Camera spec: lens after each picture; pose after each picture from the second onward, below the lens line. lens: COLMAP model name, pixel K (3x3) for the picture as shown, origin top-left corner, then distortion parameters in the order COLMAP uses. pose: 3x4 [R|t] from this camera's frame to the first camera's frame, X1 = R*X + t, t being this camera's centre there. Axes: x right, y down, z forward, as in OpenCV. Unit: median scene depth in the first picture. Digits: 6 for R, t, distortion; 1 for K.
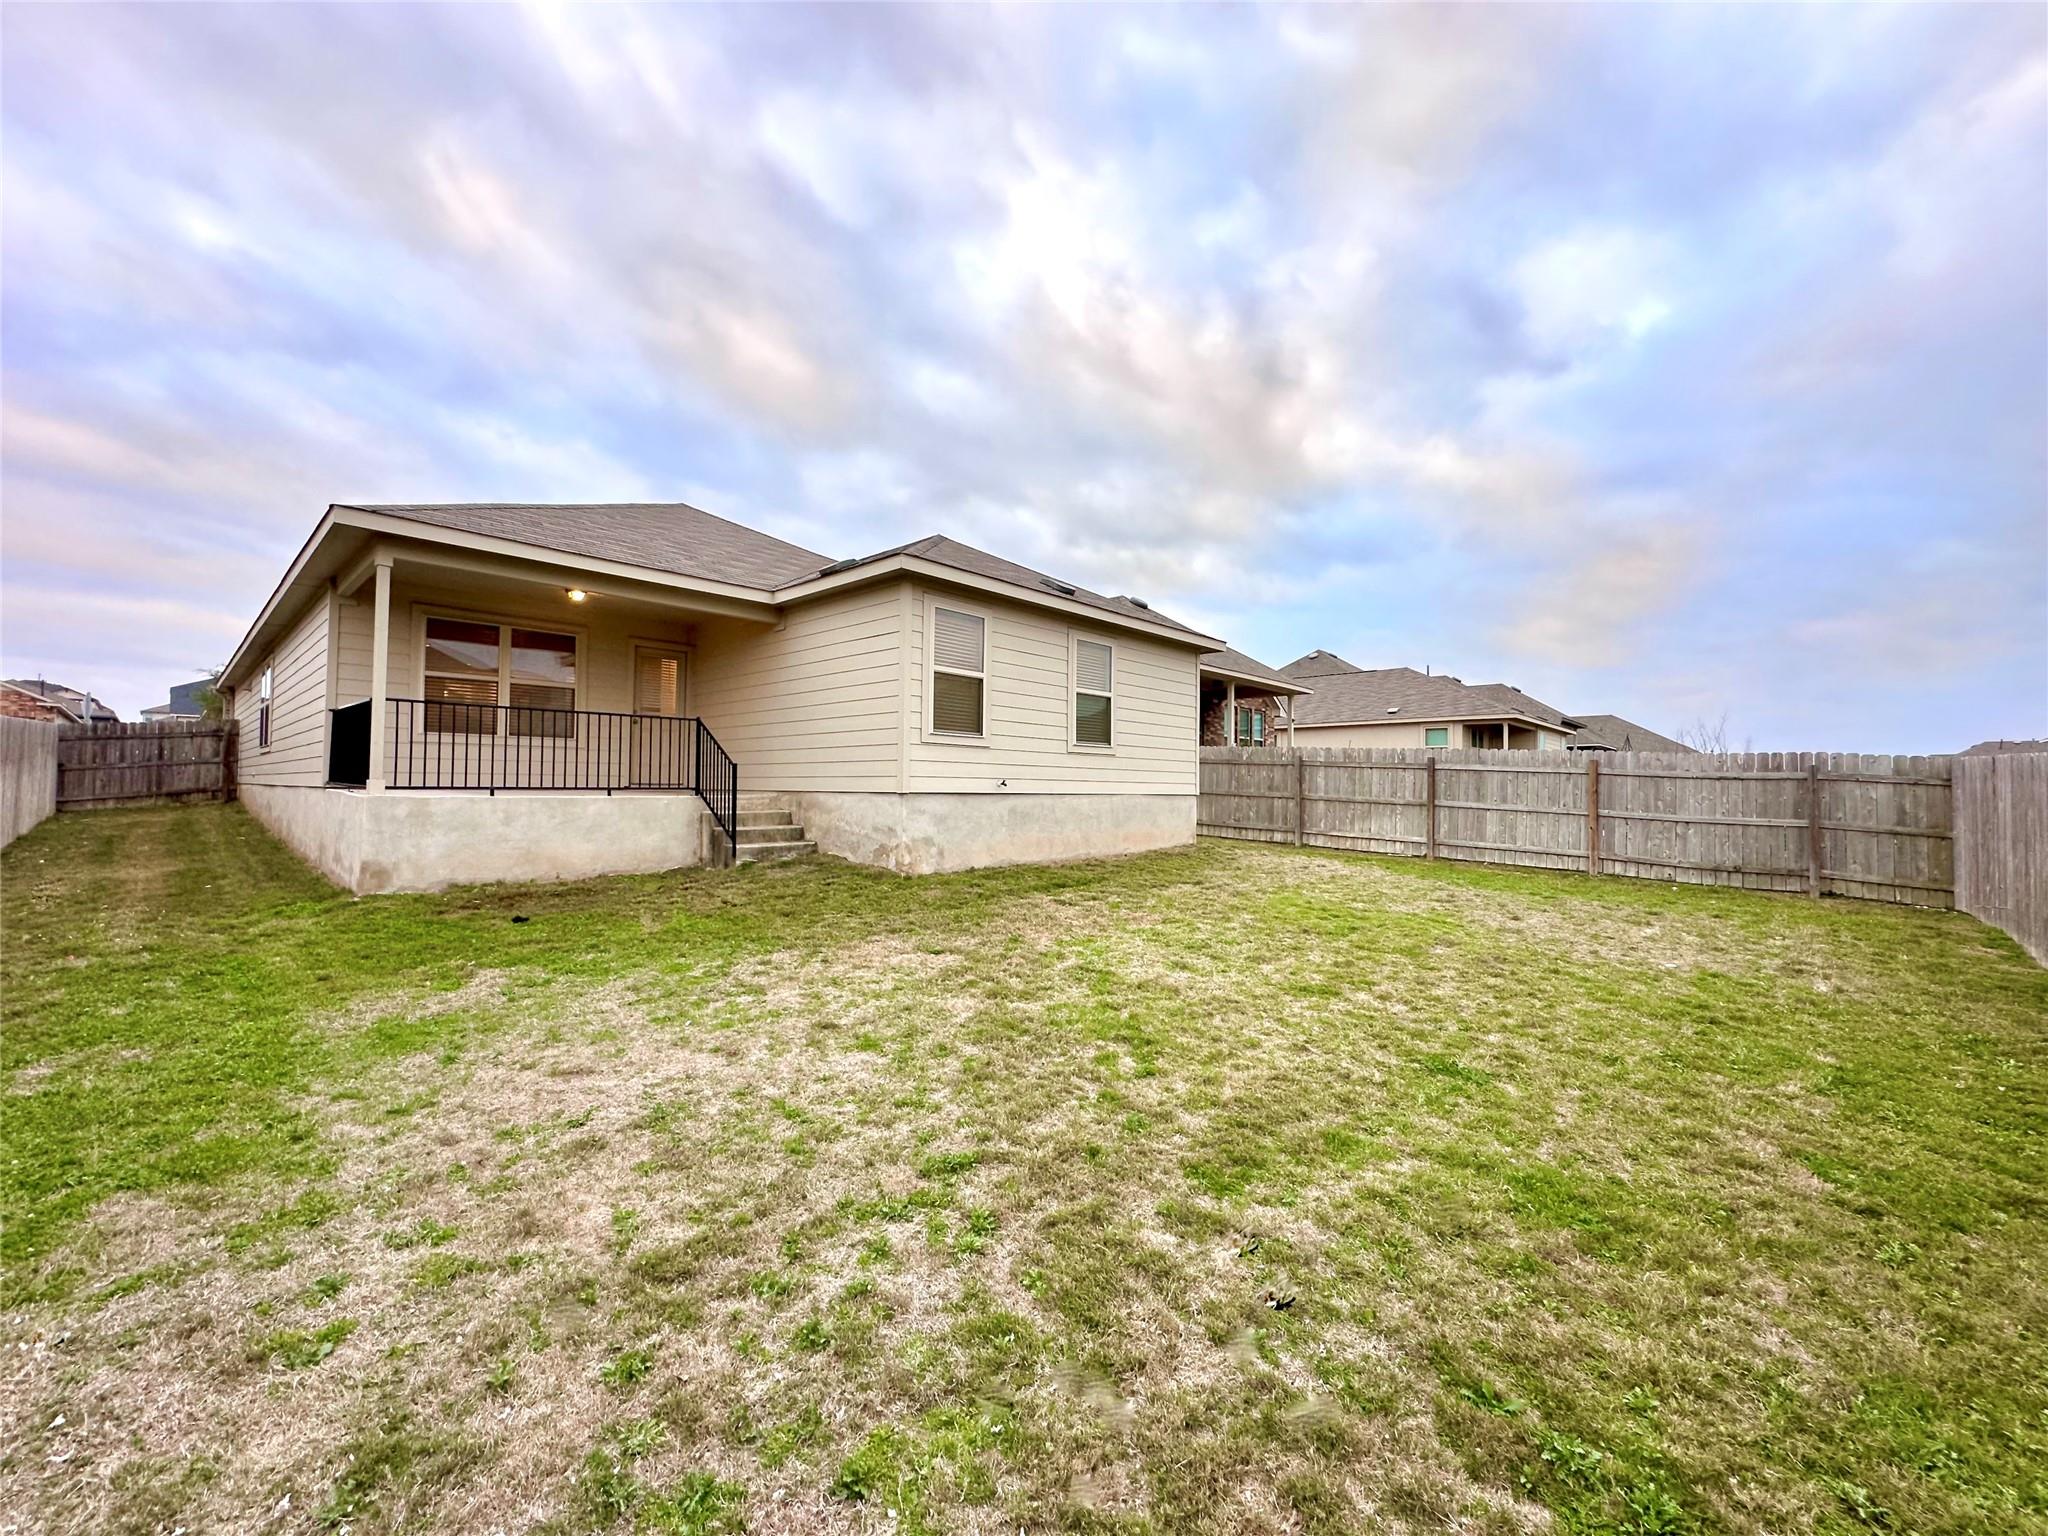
lens RADIAL K [[816.9, 0, 1022.6], [0, 816.9, 767.9], [0, 0, 1]] dist [-0.001891, 0.000328]
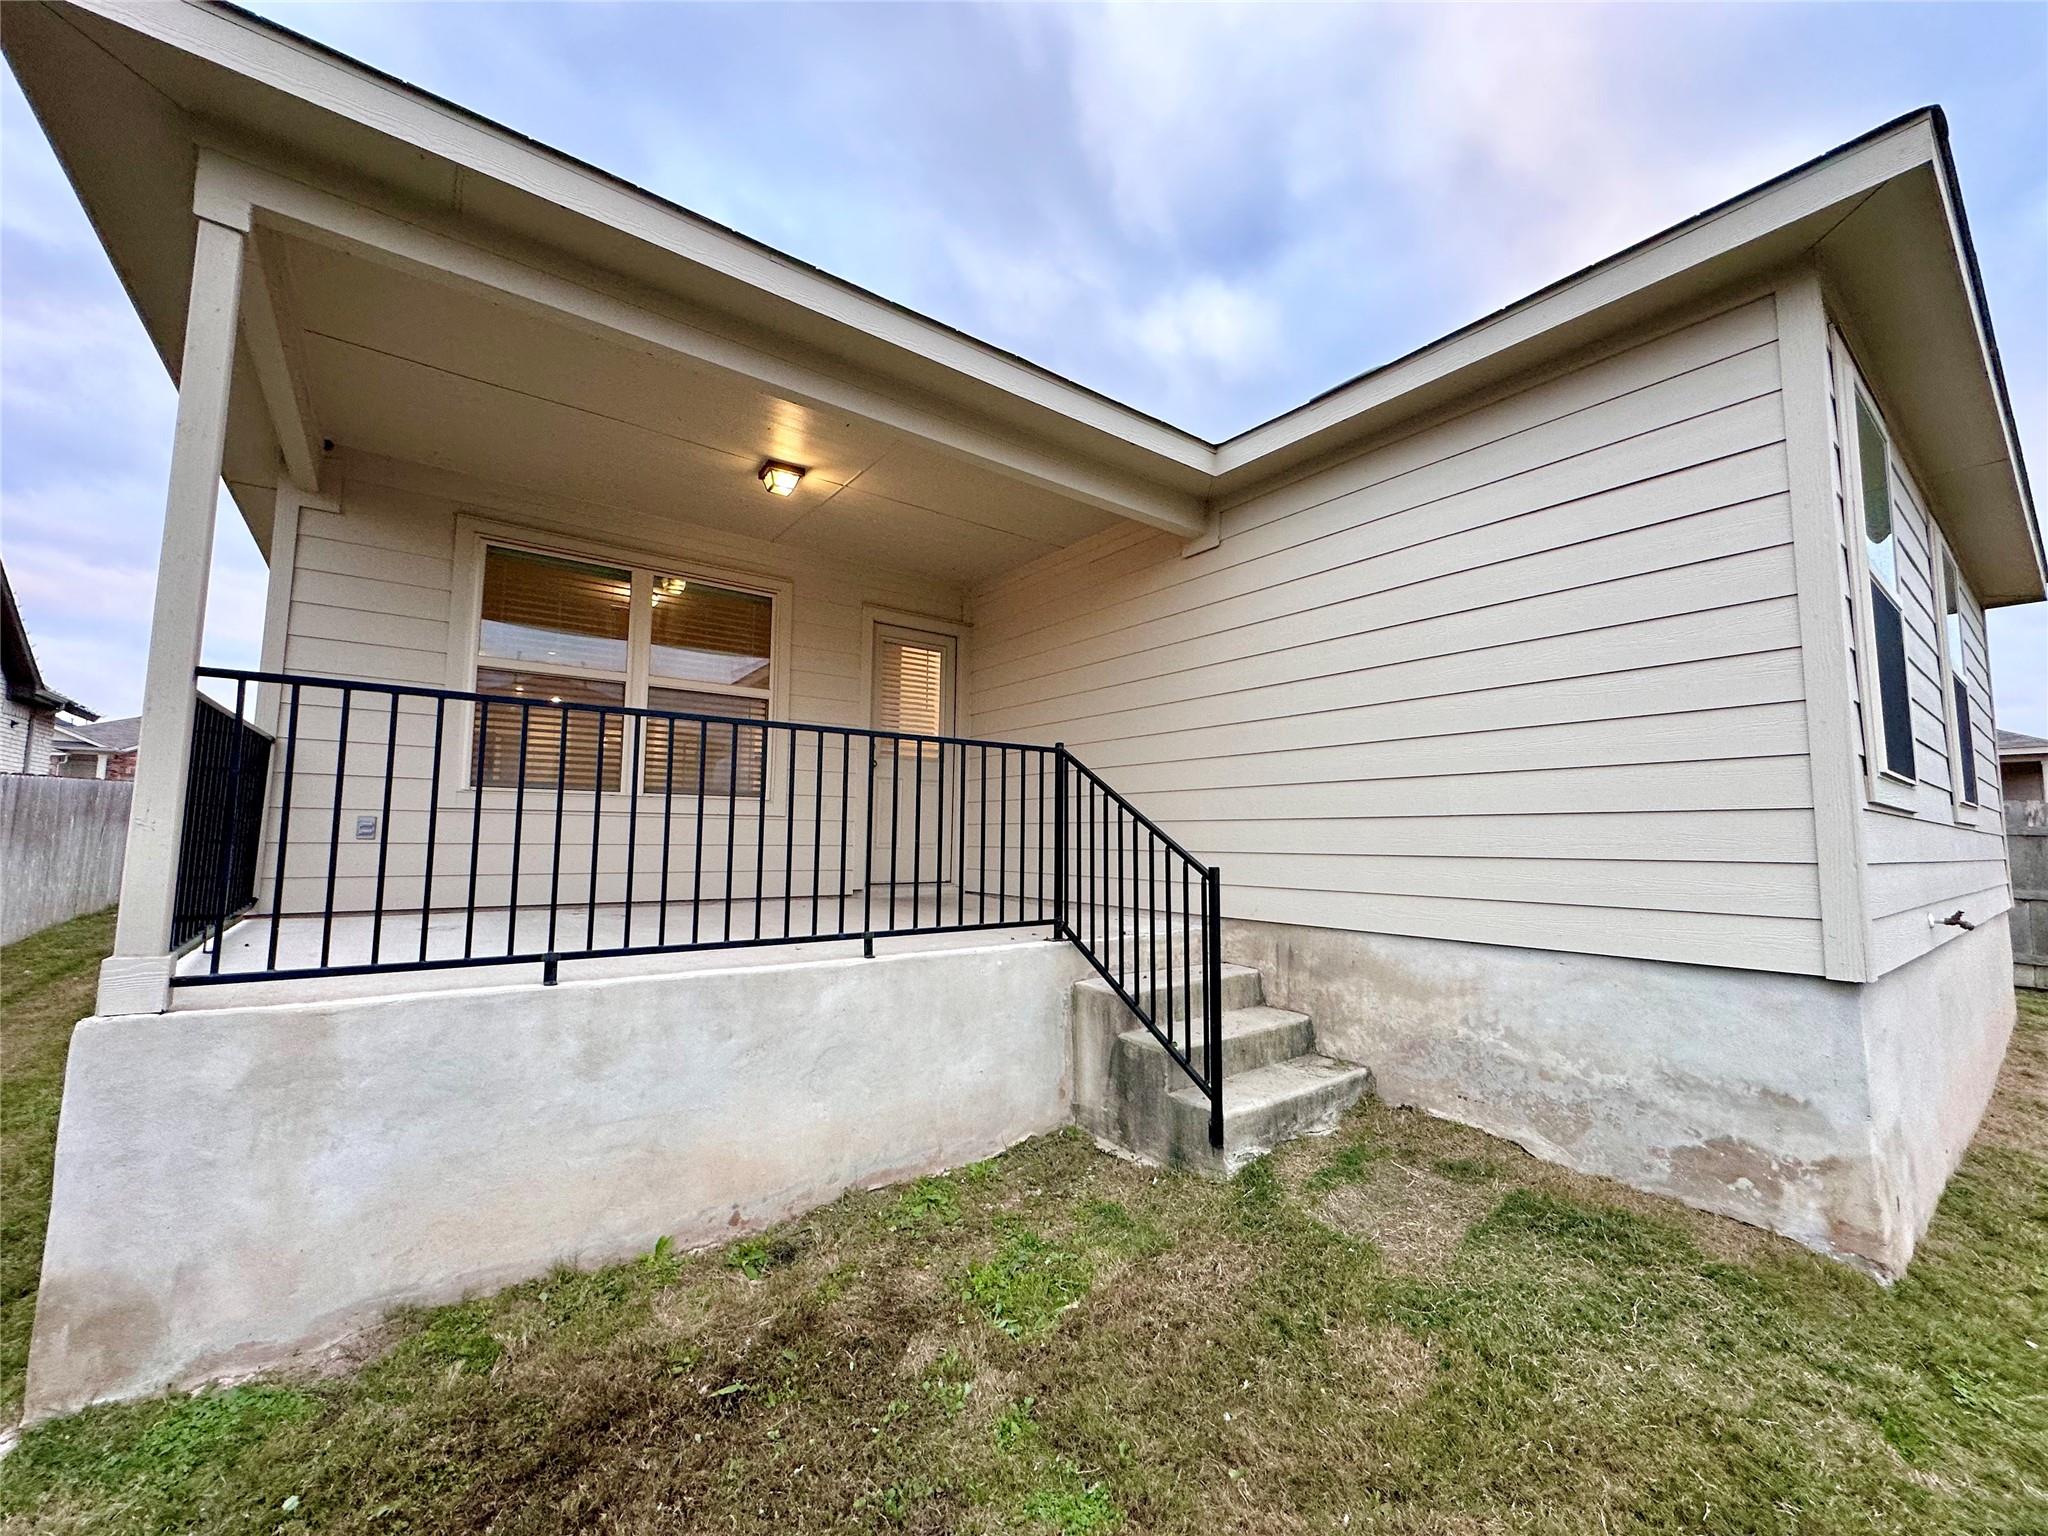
lens RADIAL K [[816.9, 0, 1025.2], [0, 816.9, 767.6], [0, 0, 1]] dist [-0.001891, 0.000328]
pose [[0.985763, -0.014689, -0.167495, -0.363475], [0.003581, 0.997785, -0.066428, -0.024361], [0.168100, 0.064882, 0.983632, 0.627448]]
